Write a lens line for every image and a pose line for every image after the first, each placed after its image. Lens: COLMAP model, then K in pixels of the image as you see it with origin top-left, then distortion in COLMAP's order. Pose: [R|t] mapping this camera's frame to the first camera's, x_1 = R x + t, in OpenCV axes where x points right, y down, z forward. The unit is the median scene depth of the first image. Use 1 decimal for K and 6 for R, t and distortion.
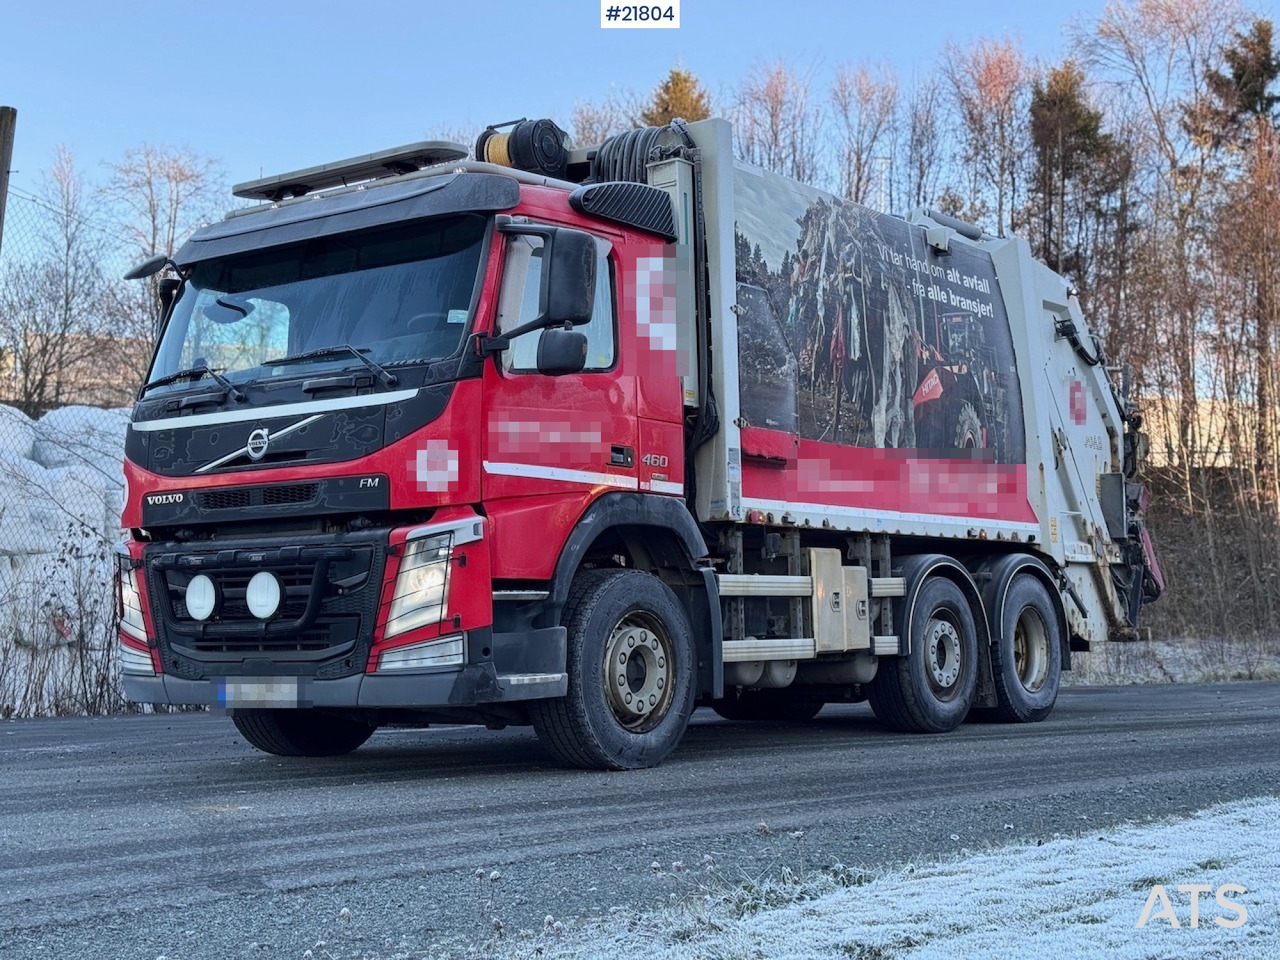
lens RADIAL K [[1787.1, 0, 657.1], [0, 1787.1, 474.1], [0, 0, 1]] dist [-0.000341, 0.659271]
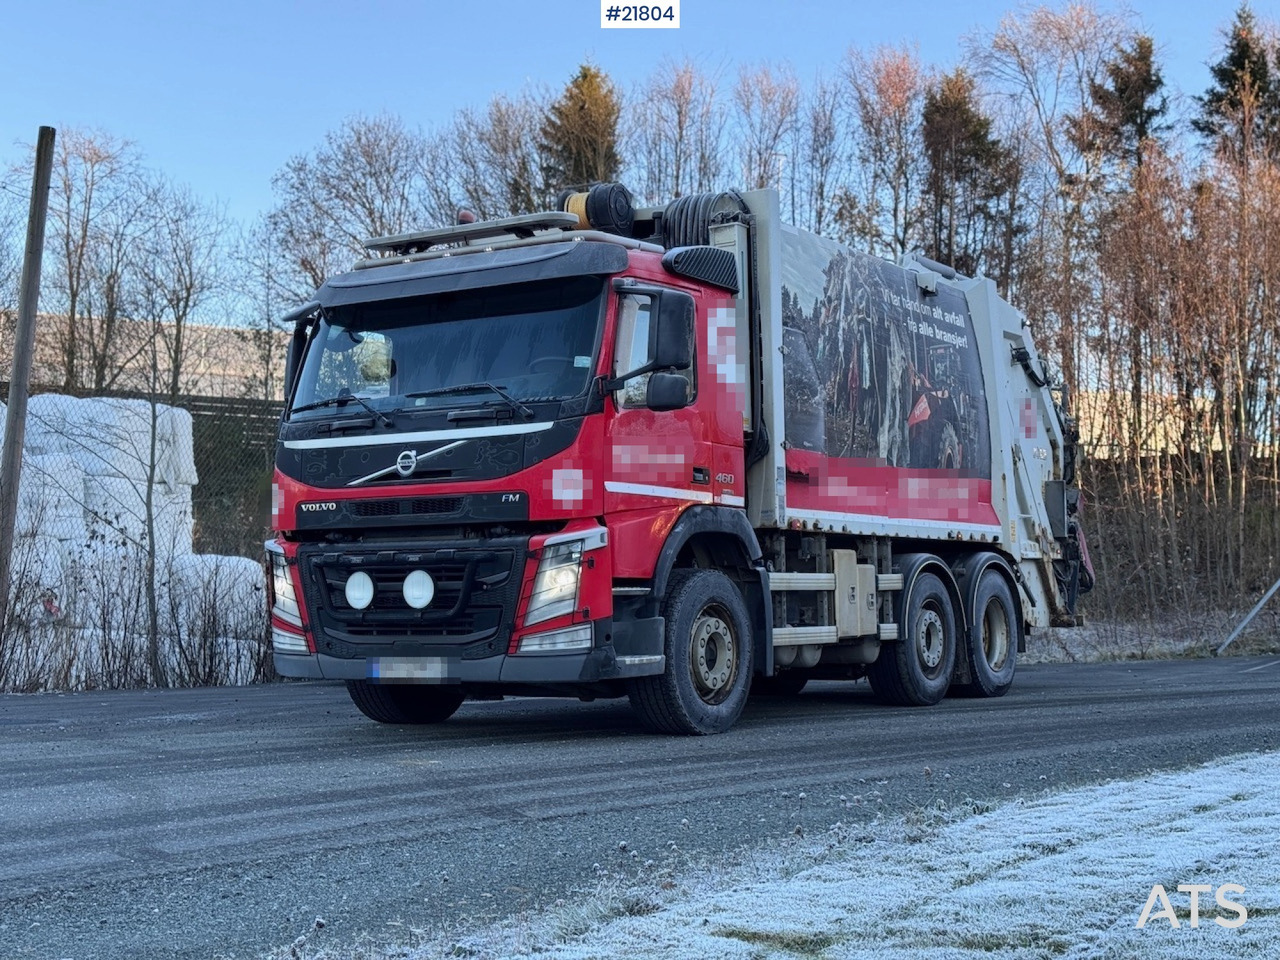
lens RADIAL K [[1787.1, 0, 657.1], [0, 1787.1, 474.1], [0, 0, 1]] dist [-0.000341, 0.659271]
pose [[0.997139, 0.011690, 0.074675, -0.126473], [-0.012650, 0.999843, 0.012401, -0.023041], [-0.074519, -0.013310, 0.997131, -0.180867]]
